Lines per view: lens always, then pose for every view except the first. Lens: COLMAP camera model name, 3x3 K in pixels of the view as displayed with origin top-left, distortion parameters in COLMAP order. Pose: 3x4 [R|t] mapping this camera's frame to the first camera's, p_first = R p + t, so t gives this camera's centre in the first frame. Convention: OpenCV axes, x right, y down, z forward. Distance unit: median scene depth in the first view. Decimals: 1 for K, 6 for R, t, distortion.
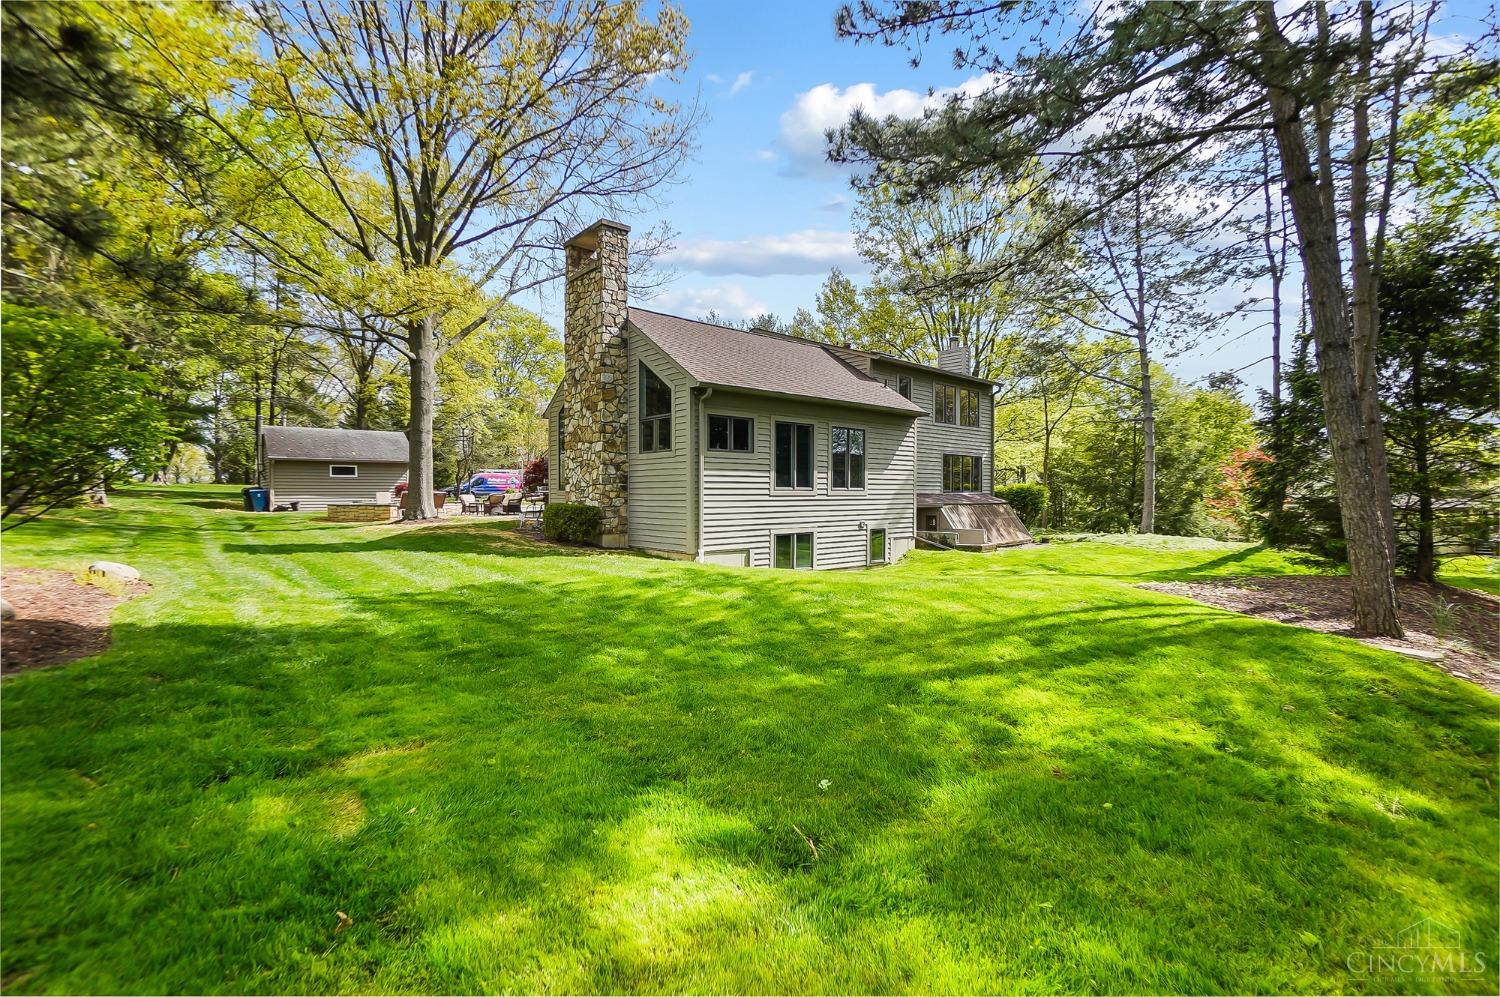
lens RADIAL K [[652.5, 0, 750.3], [0, 652.5, 496.4], [0, 0, 1]] dist [-0.000223, -0.000002]
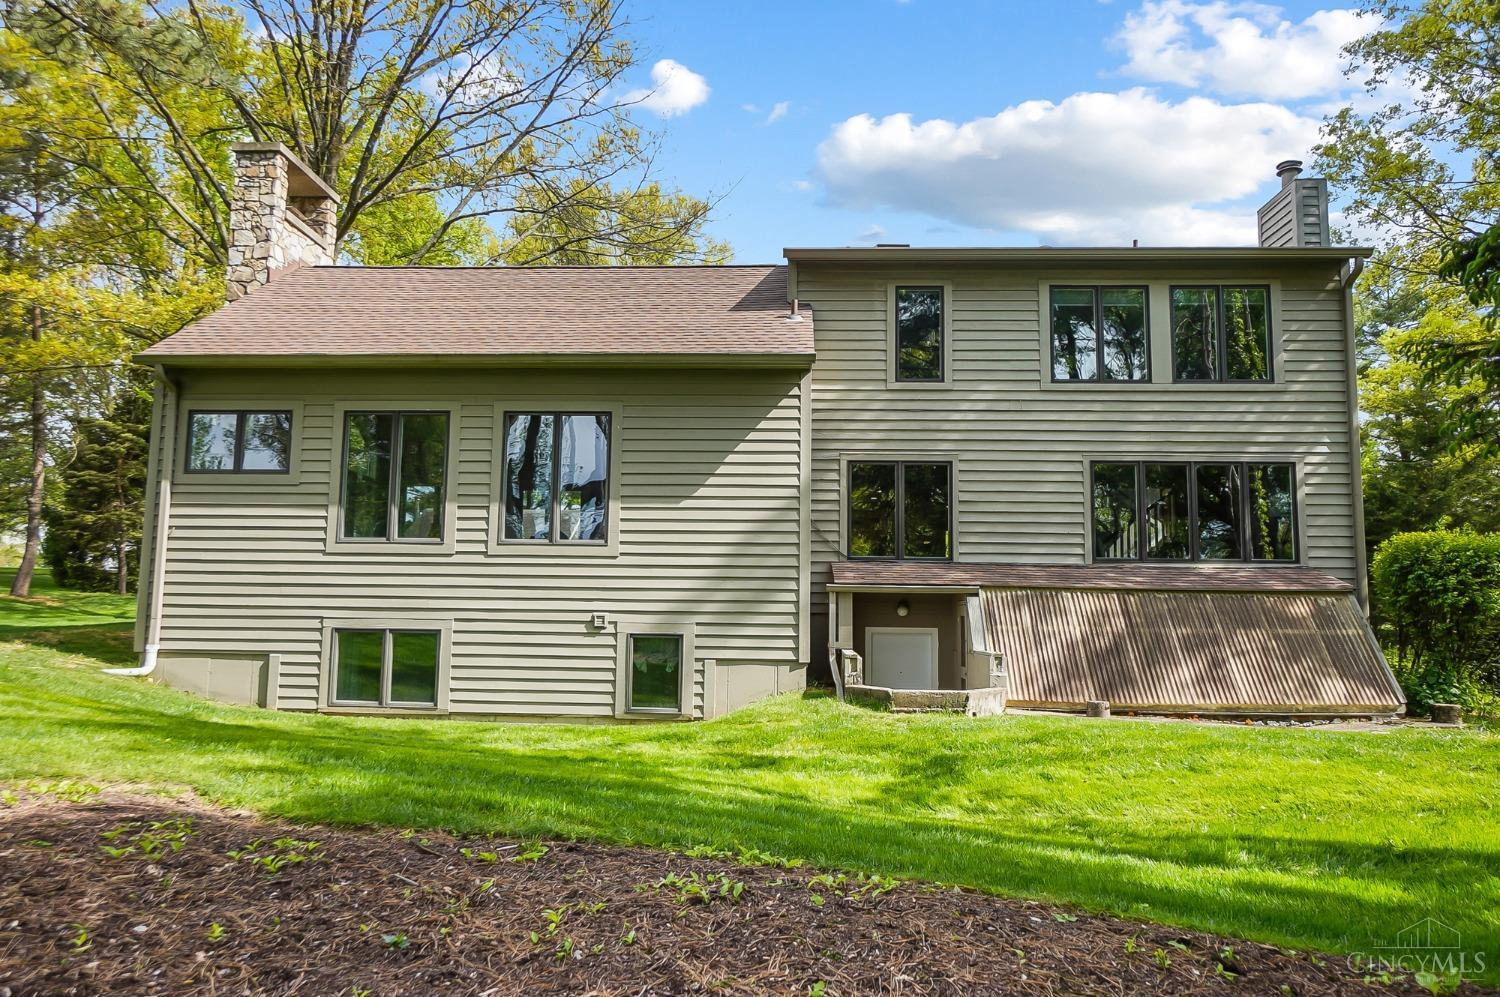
lens RADIAL K [[942.5, 0, 749.9], [0, 942.5, 497.4], [0, 0, 1]] dist [0.005027, 0.000946]
pose [[0.733702, -0.062110, -0.676627, 0.767389], [-0.017818, 0.993712, -0.110537, 0.030831], [0.679238, 0.093158, 0.727982, 0.661721]]
